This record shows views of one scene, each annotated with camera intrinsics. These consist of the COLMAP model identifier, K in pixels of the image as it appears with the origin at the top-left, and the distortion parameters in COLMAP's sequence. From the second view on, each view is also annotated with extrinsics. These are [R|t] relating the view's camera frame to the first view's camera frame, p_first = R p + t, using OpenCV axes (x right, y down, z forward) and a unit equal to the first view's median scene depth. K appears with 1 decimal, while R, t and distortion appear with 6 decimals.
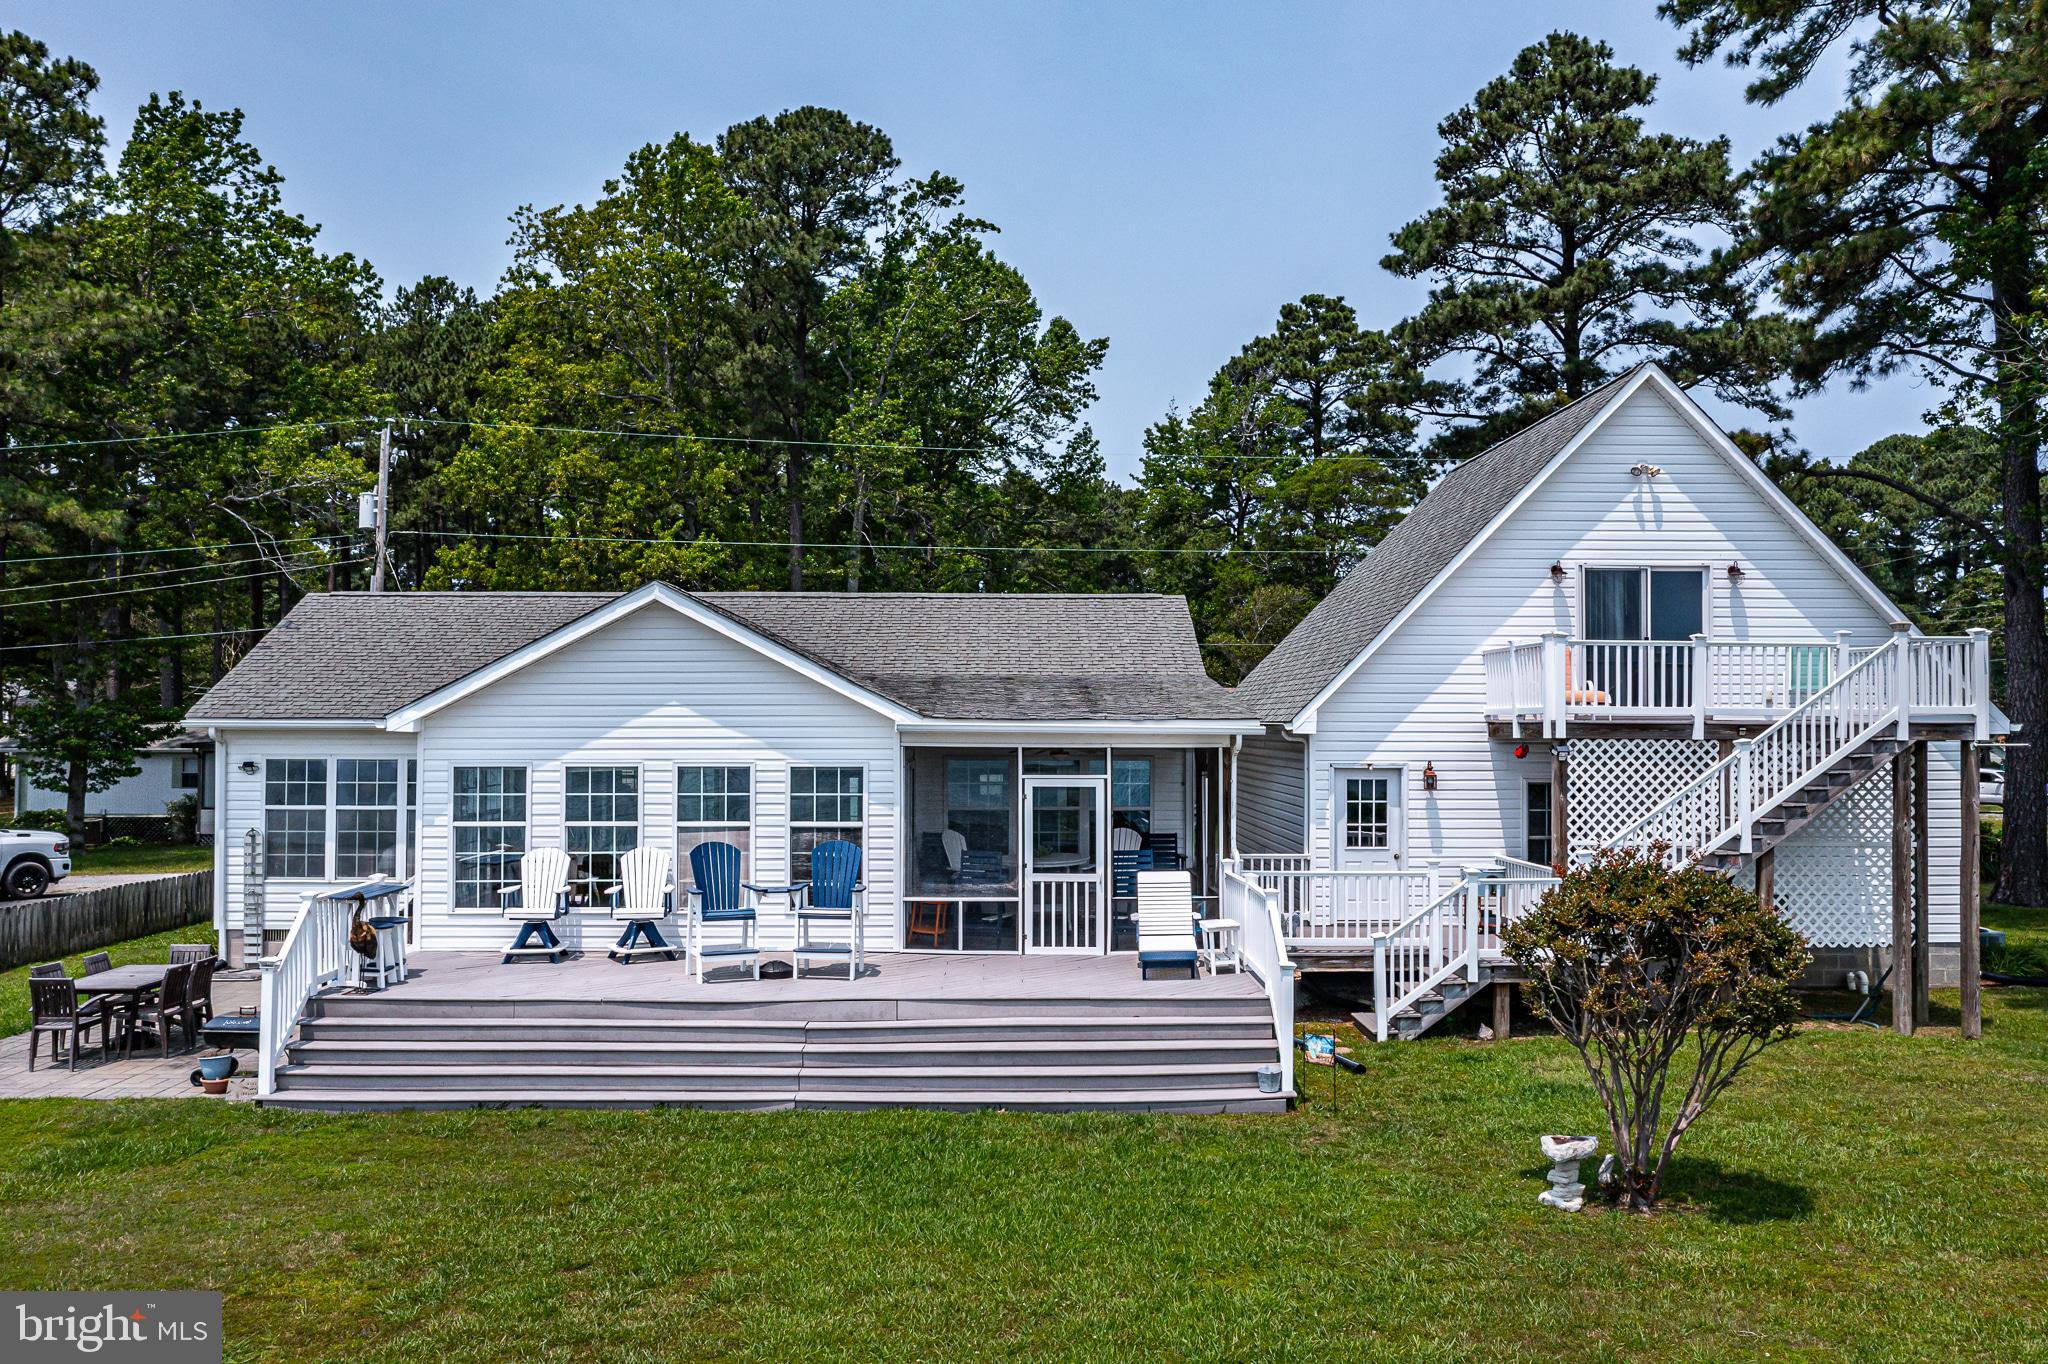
lens RADIAL K [[1632.2, 0, 1024.0], [0, 1632.2, 682.0], [0, 0, 1]] dist [-0.018999, 0.008621]
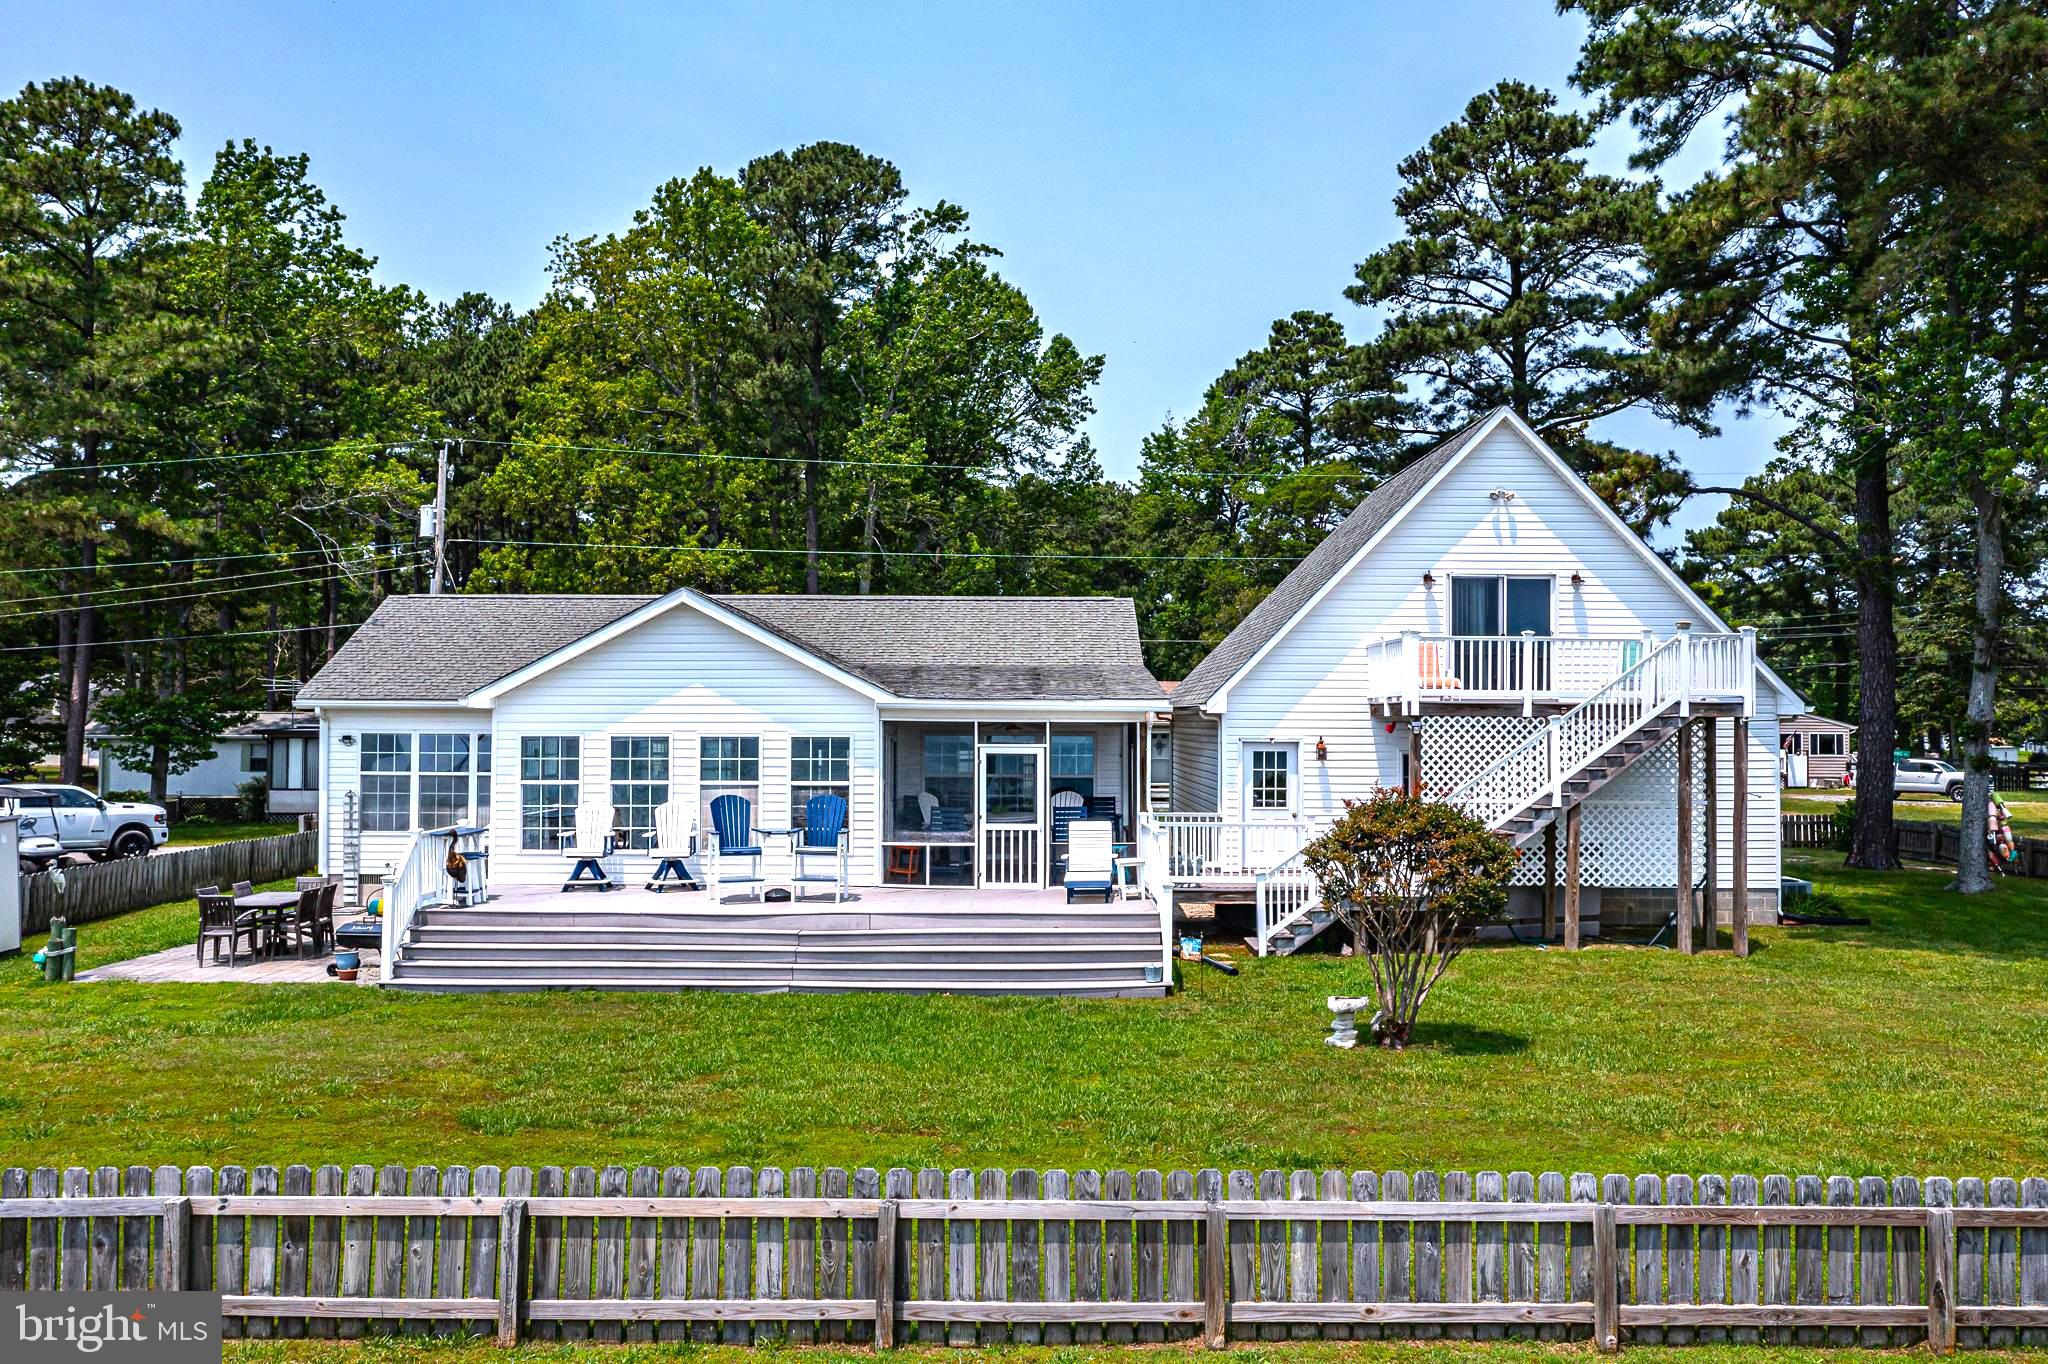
lens RADIAL K [[1622.6, 0, 1024.0], [0, 1622.6, 682.0], [0, 0, 1]] dist [-0.021544, 0.006928]
pose [[0.999905, 0.001723, -0.013652, 0.028913], [-0.001709, 0.999998, 0.001050, 0.004847], [0.013654, -0.001027, 0.999906, -0.131997]]
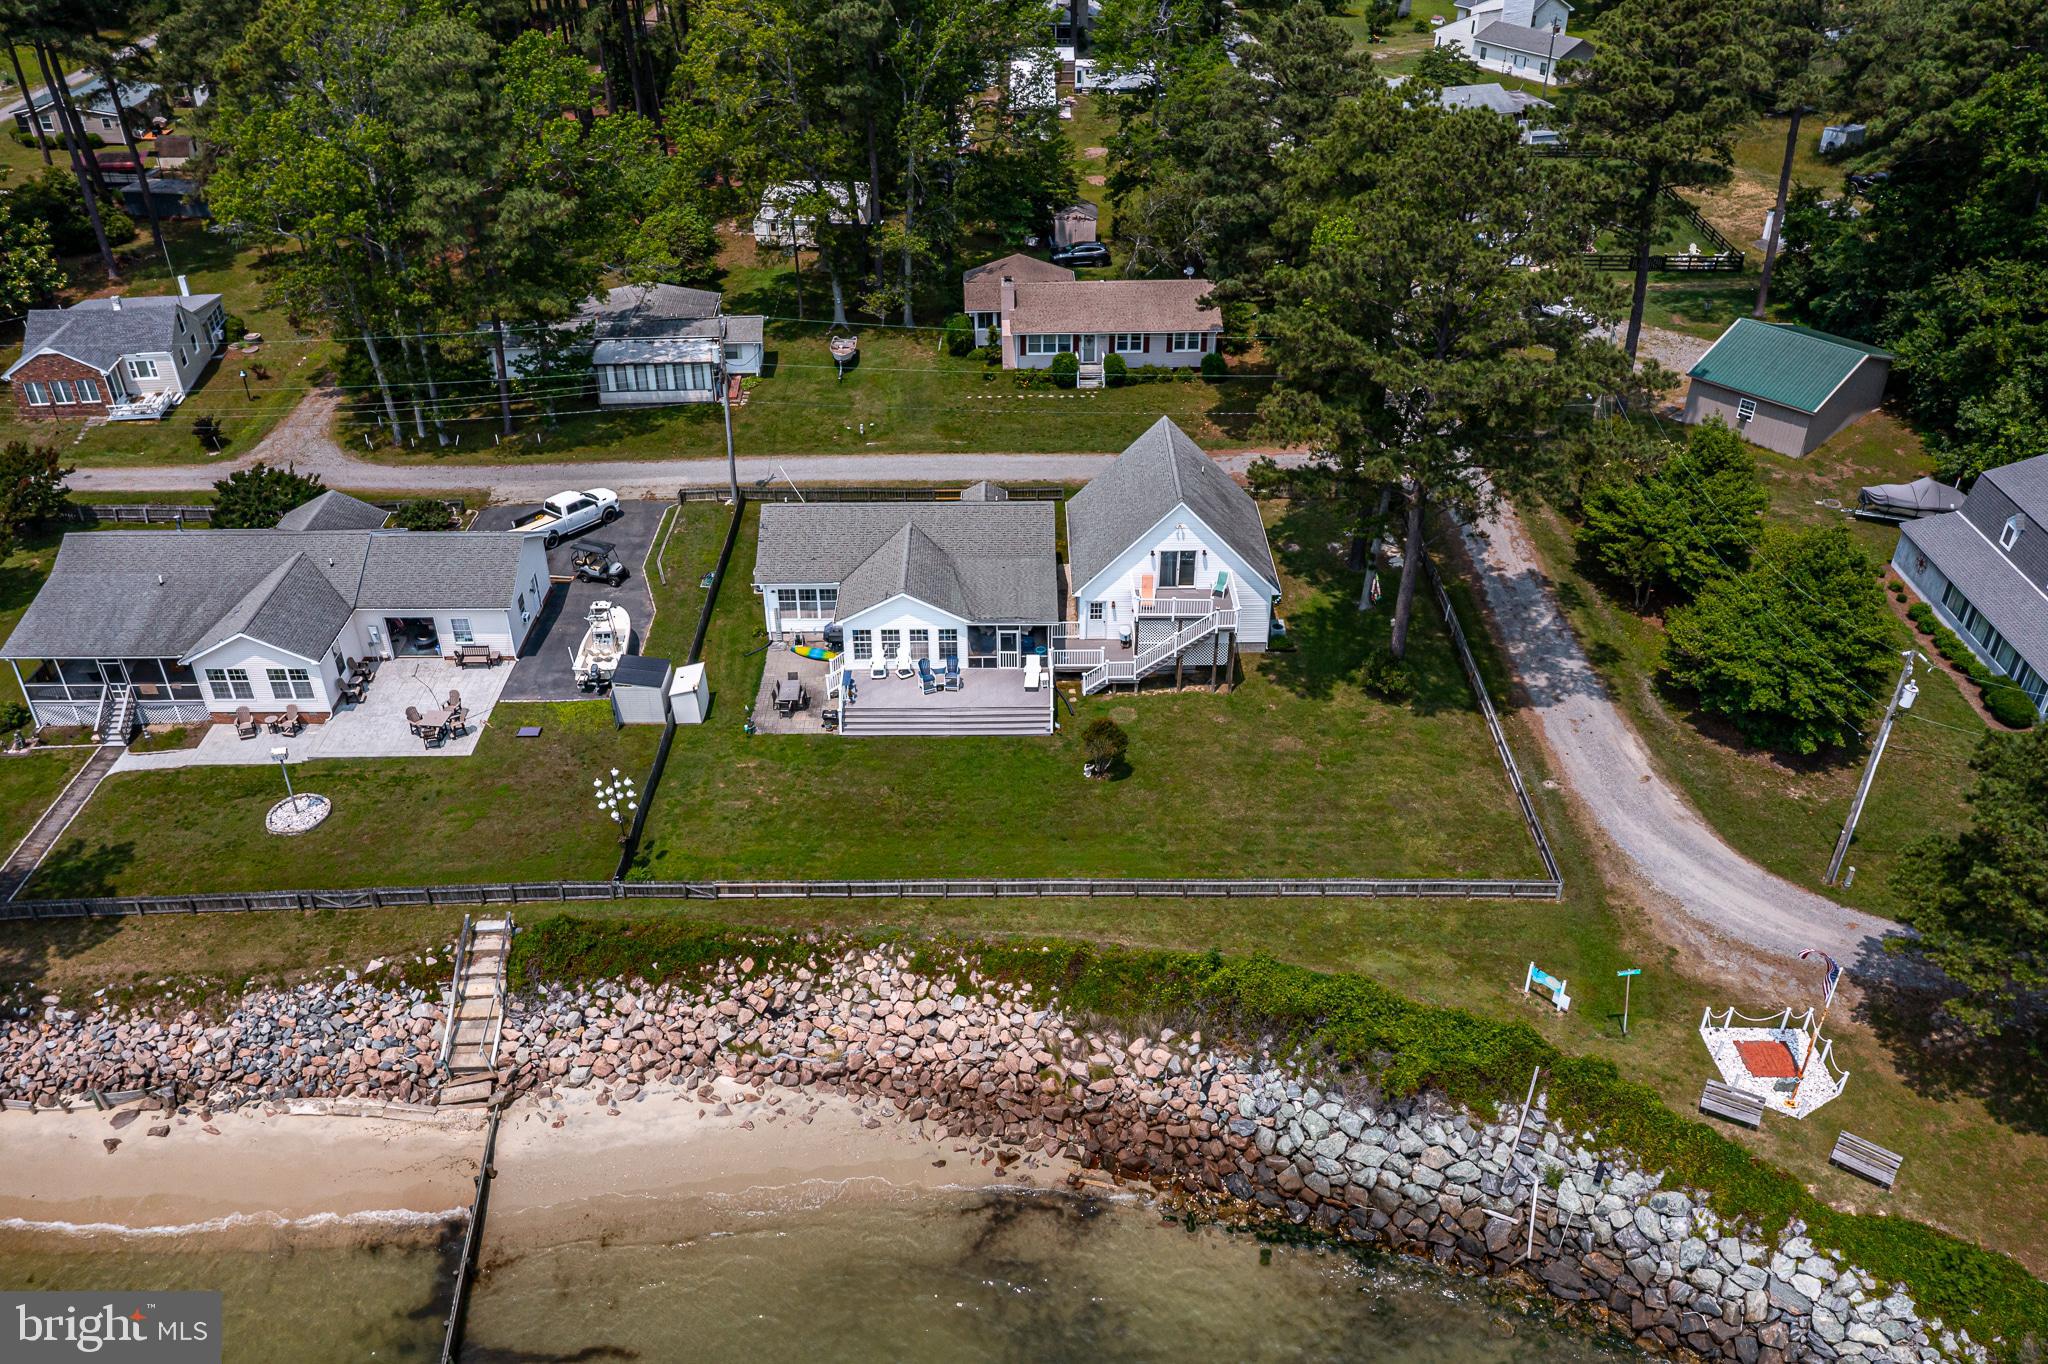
lens RADIAL K [[1622.6, 0, 1024.0], [0, 1622.6, 682.0], [0, 0, 1]] dist [-0.021544, 0.006928]
pose [[0.999974, 0.000817, -0.007191, 0.051407], [0.003458, 0.818856, 0.573988, -1.180956], [0.006358, -0.573998, 0.818832, -1.283409]]
